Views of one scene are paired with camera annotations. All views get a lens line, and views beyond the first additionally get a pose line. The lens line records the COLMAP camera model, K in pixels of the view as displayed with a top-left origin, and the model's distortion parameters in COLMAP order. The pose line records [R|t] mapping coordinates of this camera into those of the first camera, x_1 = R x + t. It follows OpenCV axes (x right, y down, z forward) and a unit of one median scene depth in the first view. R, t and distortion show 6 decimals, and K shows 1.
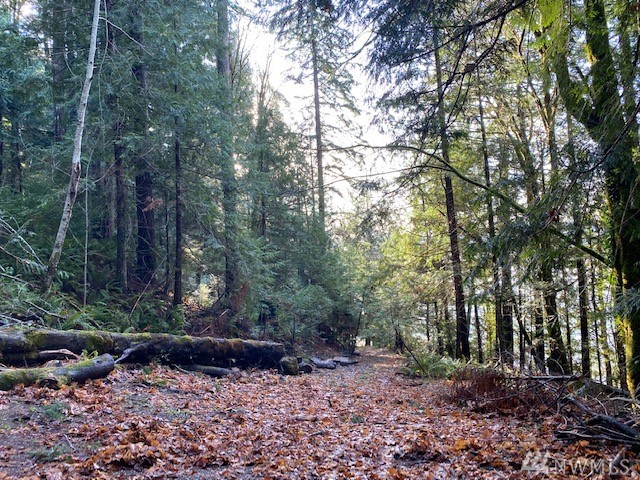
lens RADIAL K [[493.1, 0, 320.0], [0, 493.1, 240.0], [0, 0, 1]] dist [0.054033, -0.042585]
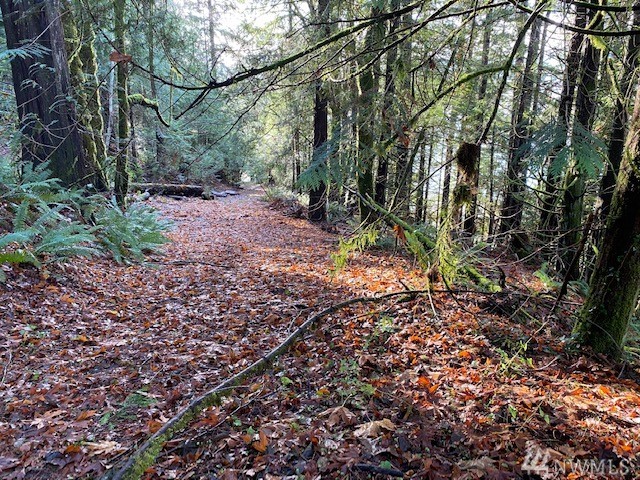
lens RADIAL K [[493.1, 0, 320.0], [0, 493.1, 240.0], [0, 0, 1]] dist [0.054033, -0.042585]
pose [[0.977168, -0.028197, 0.210587, -0.022344], [-0.043219, 0.944053, 0.326950, -0.205335], [-0.208024, -0.328587, 0.921280, -0.815775]]
